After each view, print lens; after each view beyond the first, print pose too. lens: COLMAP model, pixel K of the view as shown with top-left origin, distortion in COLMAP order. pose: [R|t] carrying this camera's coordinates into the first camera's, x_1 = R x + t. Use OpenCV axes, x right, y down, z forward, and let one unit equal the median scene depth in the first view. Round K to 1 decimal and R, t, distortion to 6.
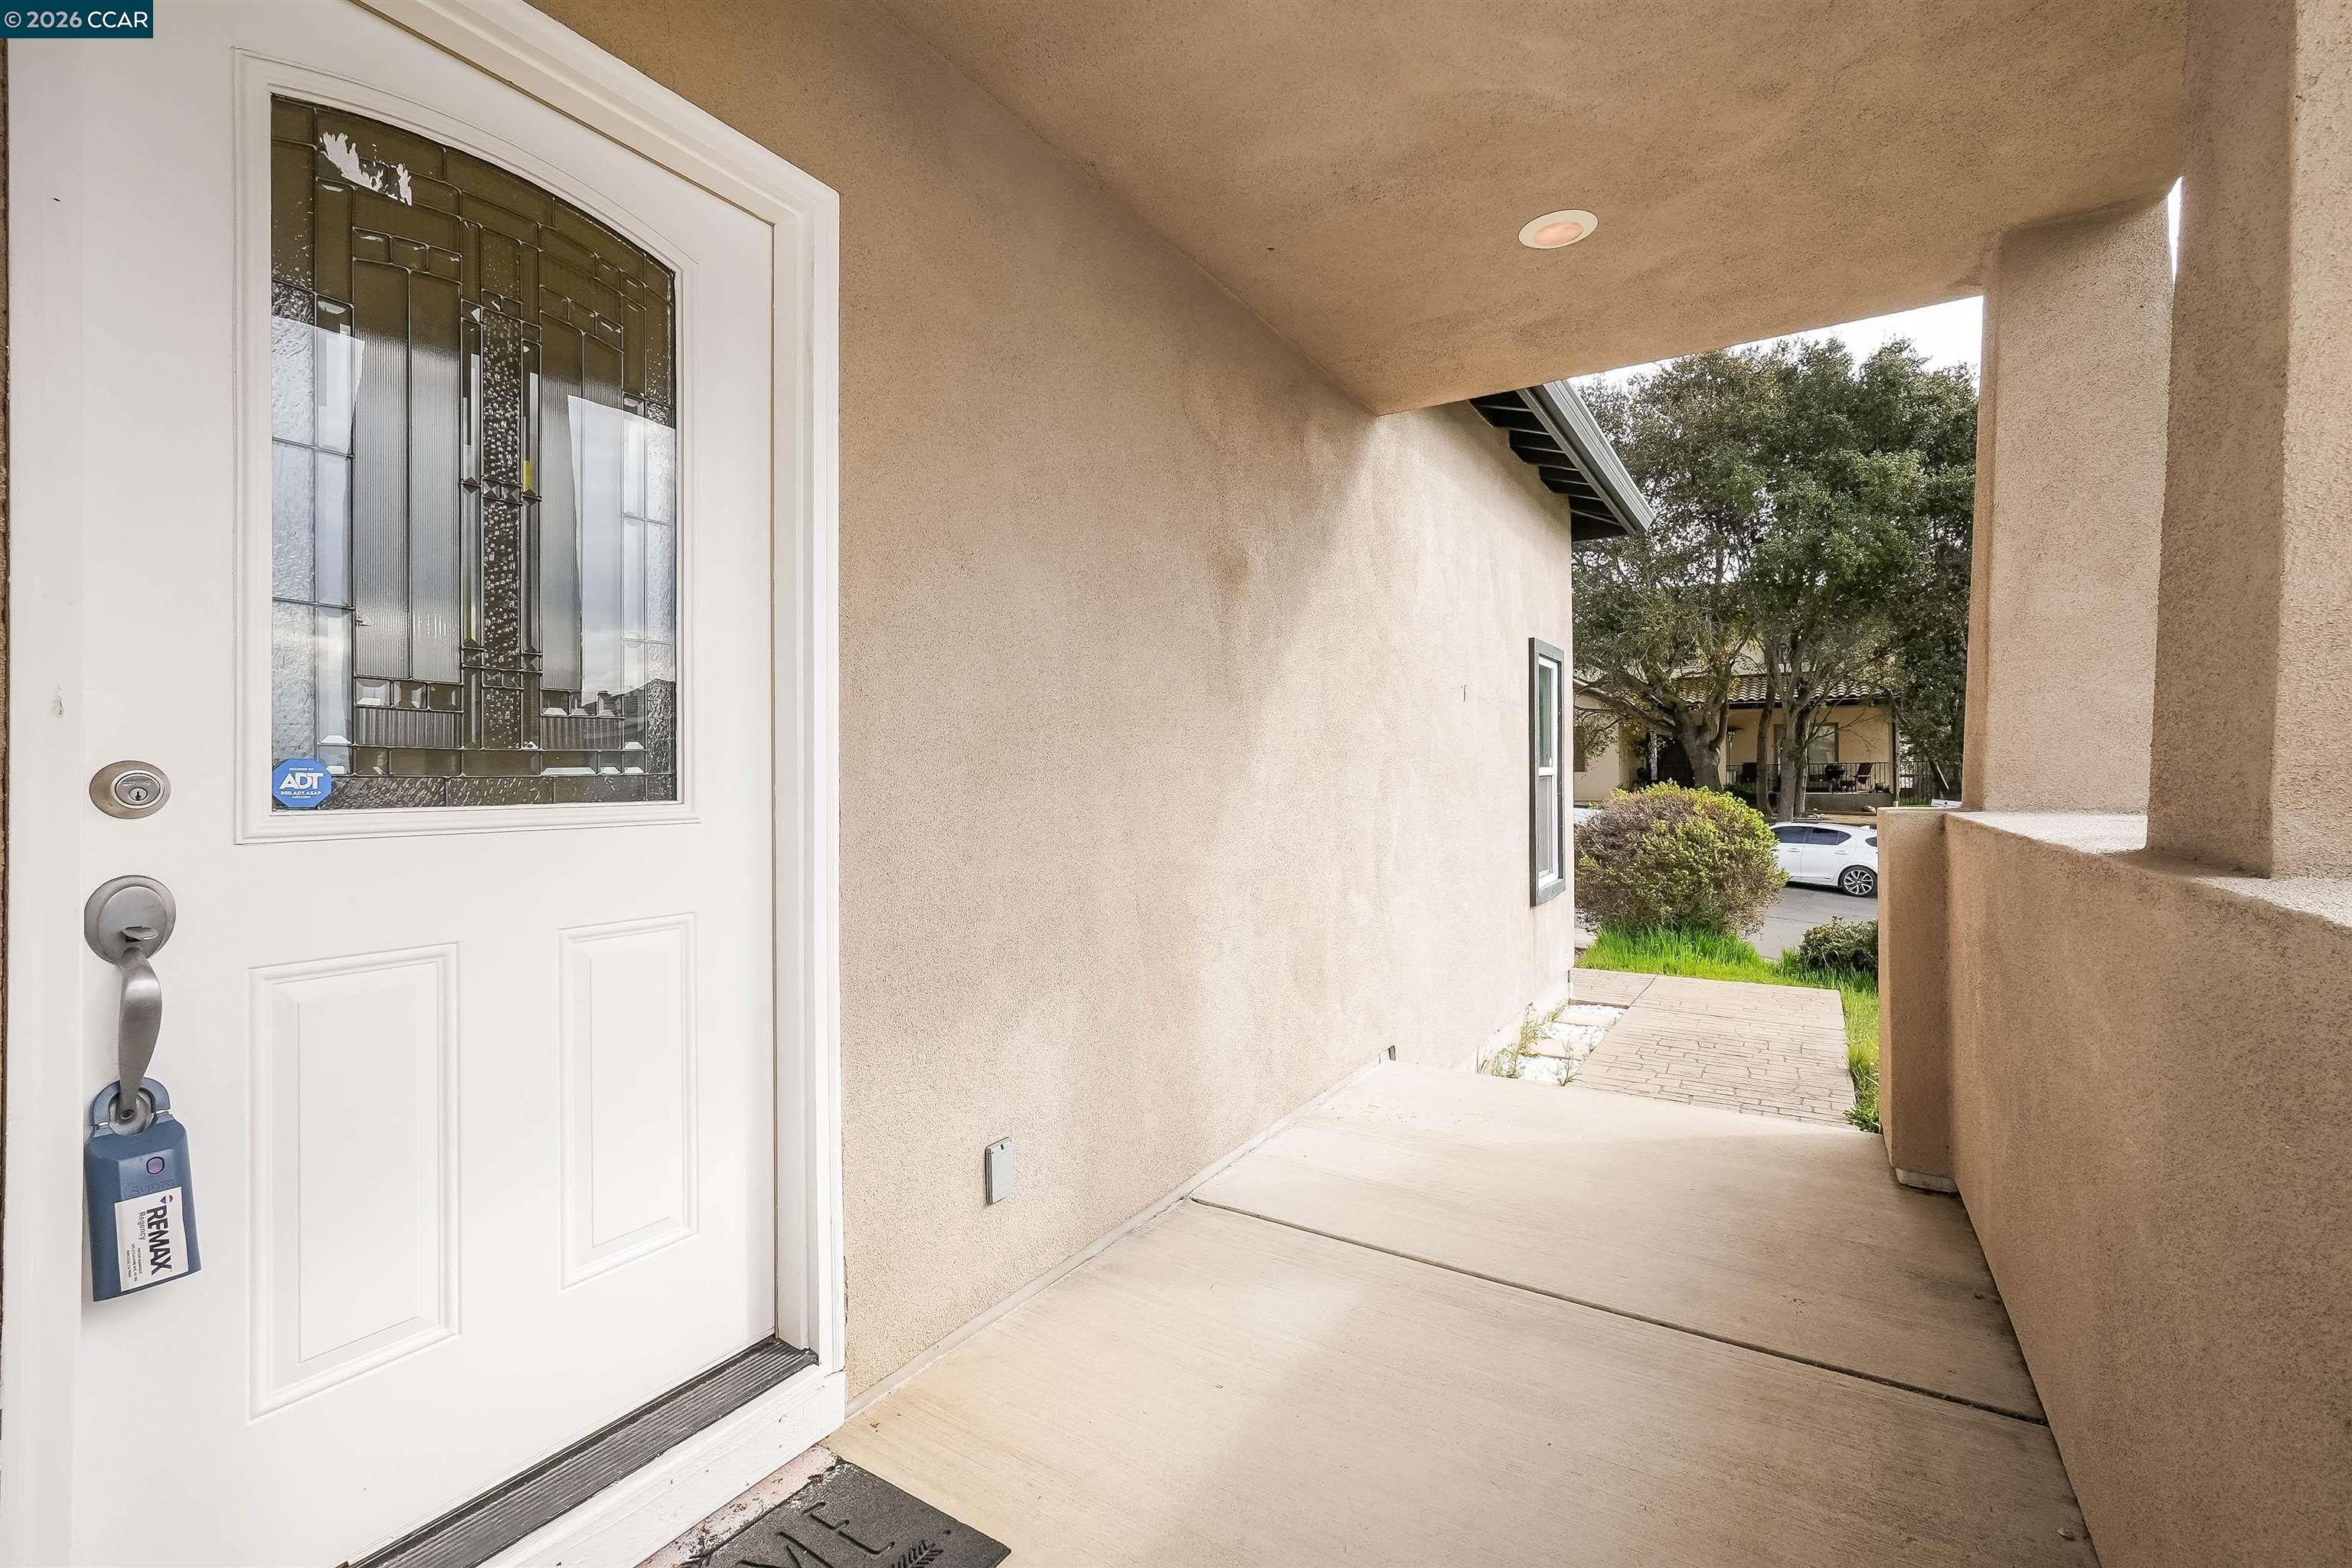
lens RADIAL K [[1035.2, 0, 1185.7], [0, 1035.2, 791.6], [0, 0, 1]] dist [0.002575, -0.000417]
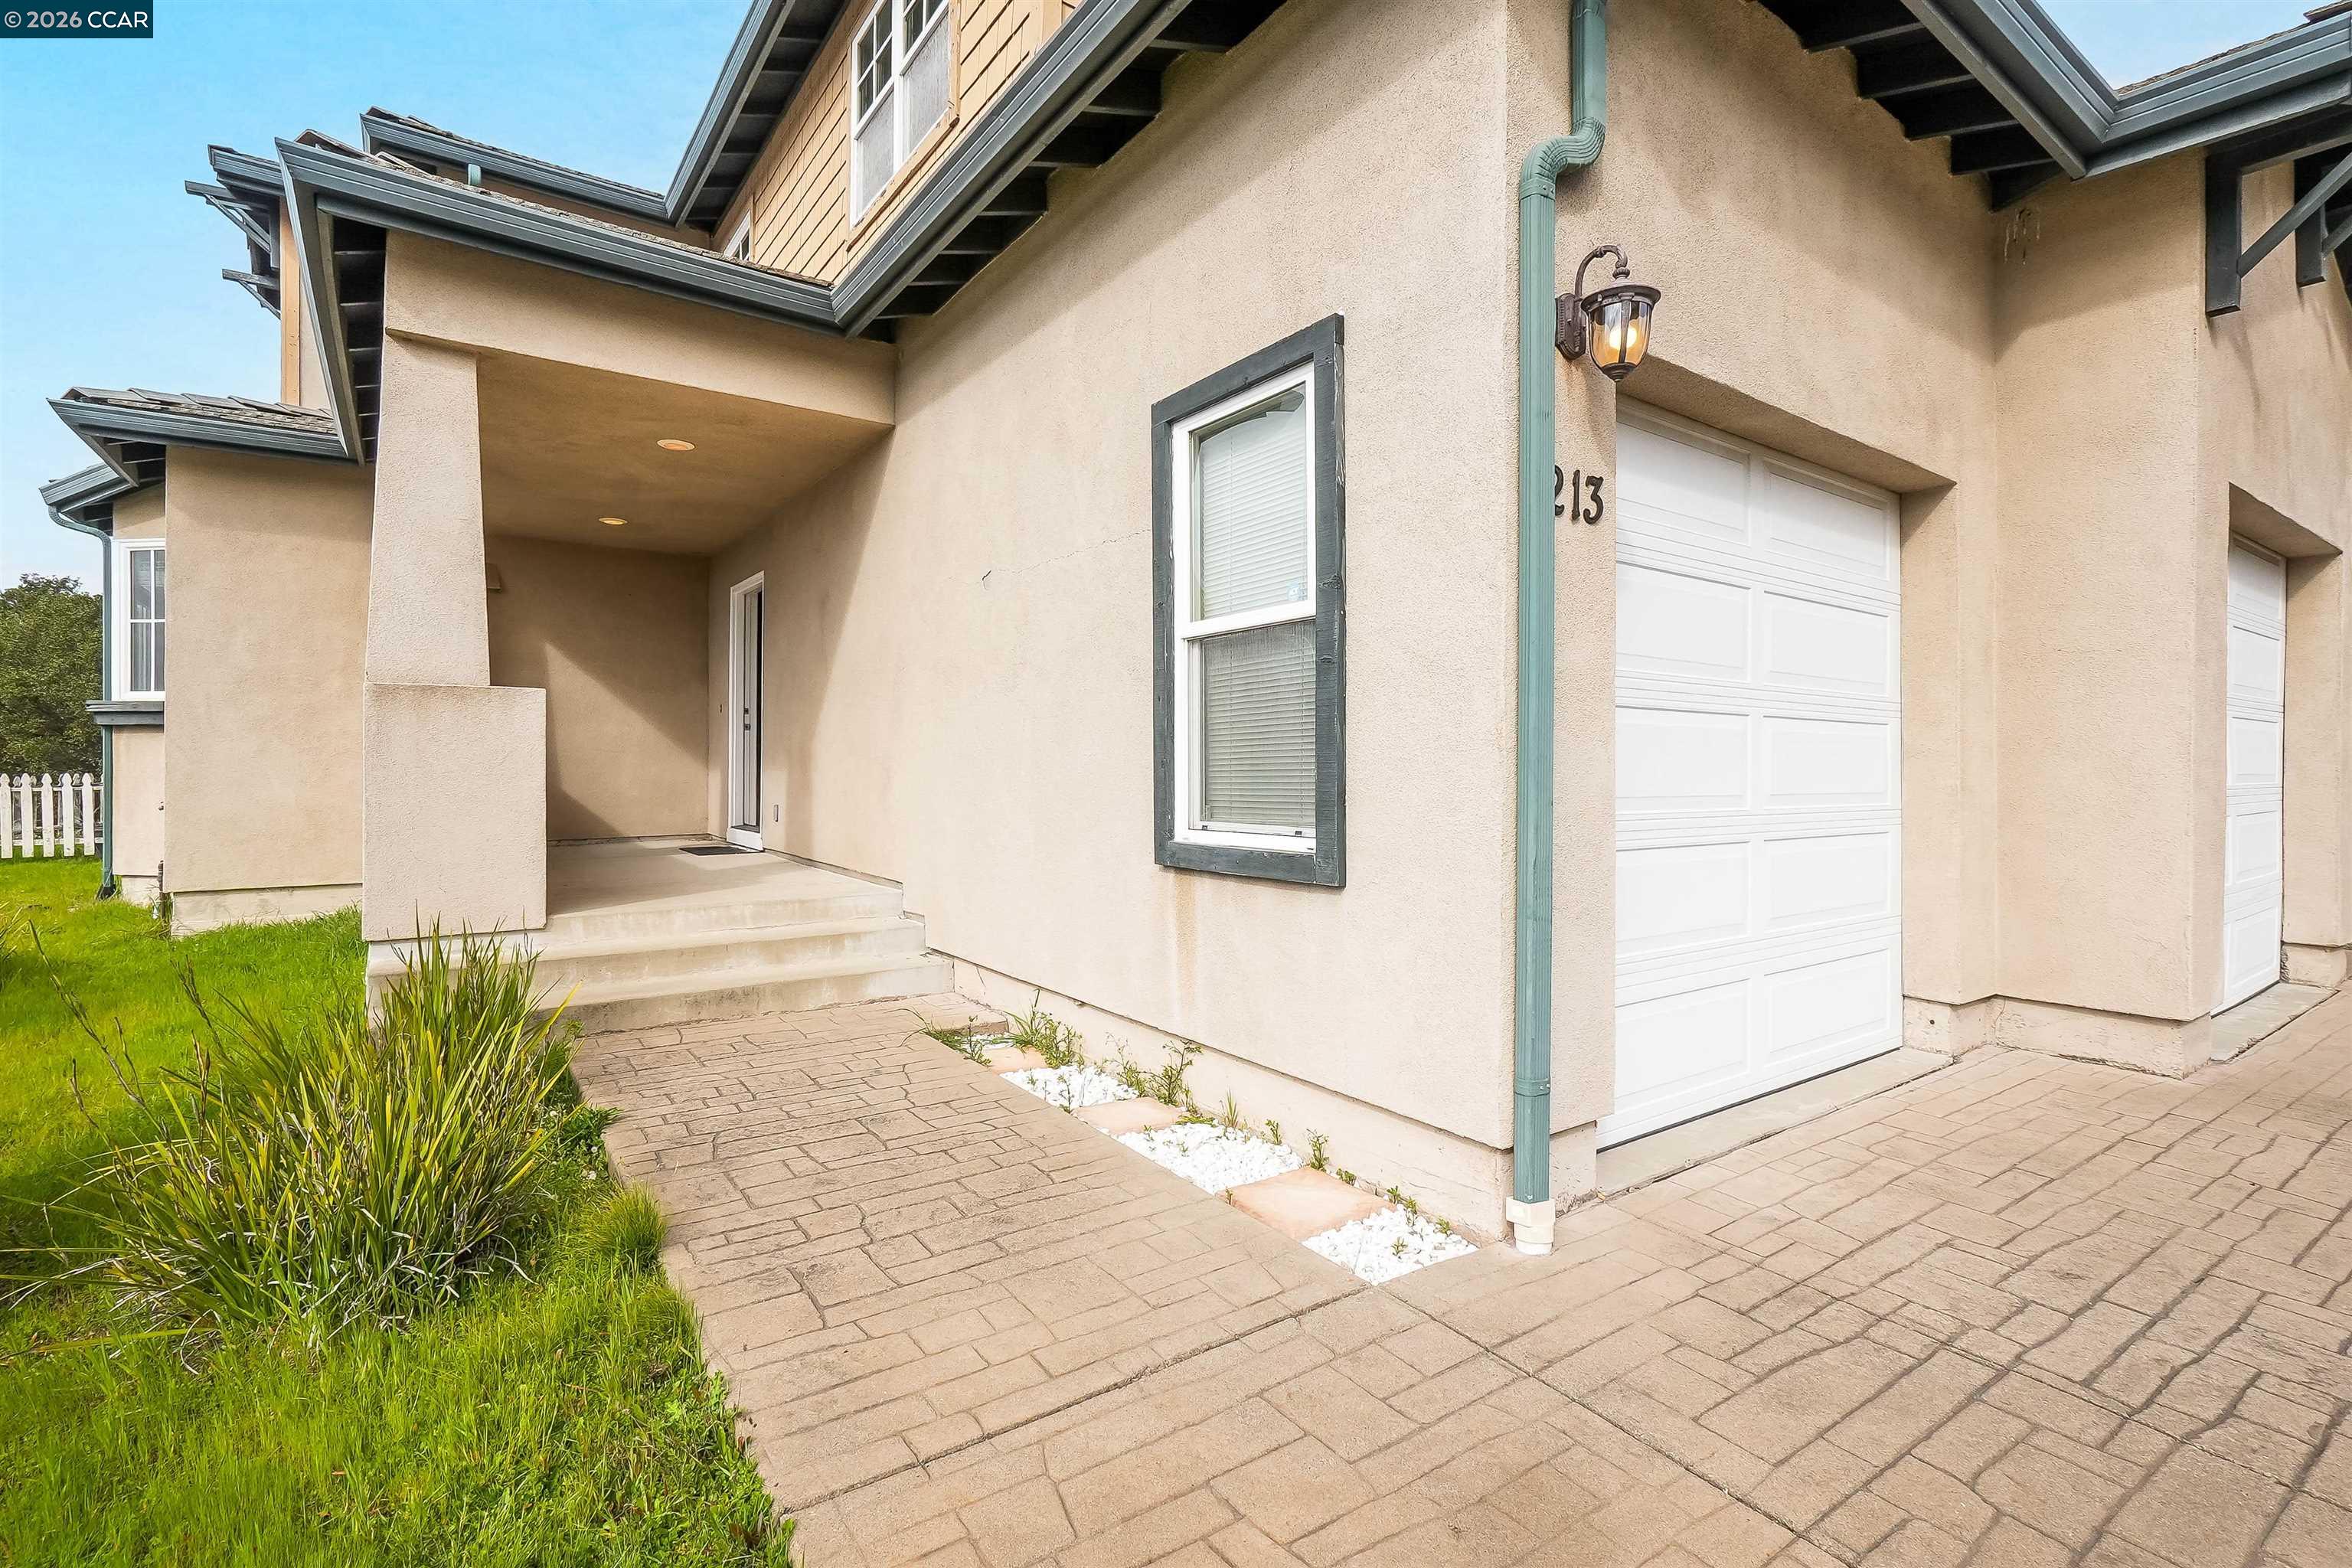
lens RADIAL K [[1067.8, 0, 1182.9], [0, 1067.8, 785.7], [0, 0, 1]] dist [0.002451, 0.000105]
pose [[-0.389229, -0.001427, -0.921140, 1.623148], [0.000287, 0.999999, -0.001670, 0.140526], [0.921141, -0.000914, -0.389228, 2.308698]]
